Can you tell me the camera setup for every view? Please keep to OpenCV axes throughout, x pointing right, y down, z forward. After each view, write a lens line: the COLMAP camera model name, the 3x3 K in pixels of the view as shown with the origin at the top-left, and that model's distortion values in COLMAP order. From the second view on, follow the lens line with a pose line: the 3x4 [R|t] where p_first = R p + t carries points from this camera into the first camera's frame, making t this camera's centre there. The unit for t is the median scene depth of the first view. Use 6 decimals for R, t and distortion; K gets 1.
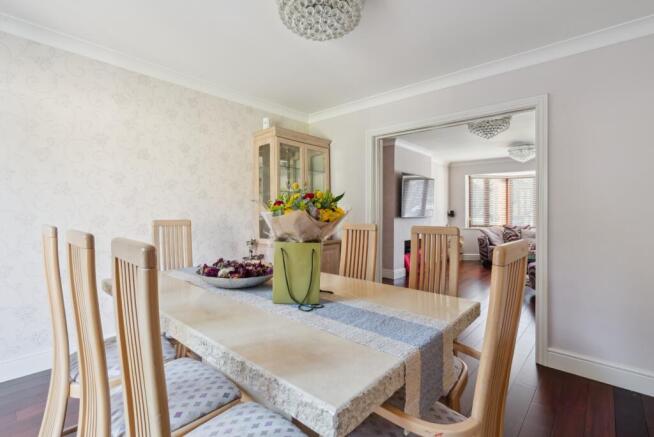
lens RADIAL K [[304.6, 0, 325.5], [0, 304.6, 211.1], [0, 0, 1]] dist [-0.009789, 0.000152]
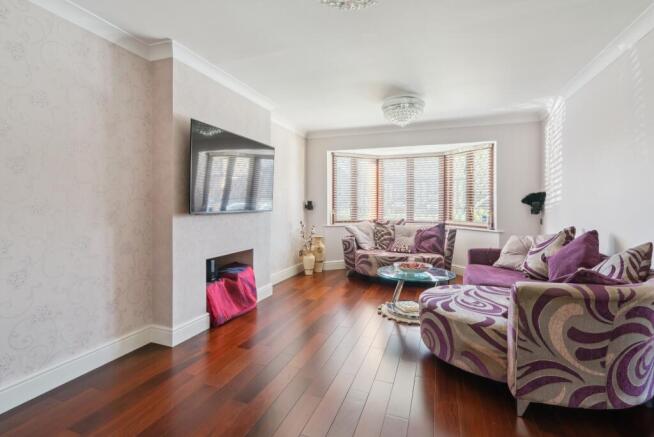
lens RADIAL K [[304.6, 0, 325.5], [0, 304.6, 211.1], [0, 0, 1]] dist [-0.009789, 0.000152]
pose [[0.927020, -0.014460, 0.374734, 0.199284], [0.004497, 0.999613, 0.027447, 0.003164], [-0.374986, -0.023758, 0.926726, 0.357333]]
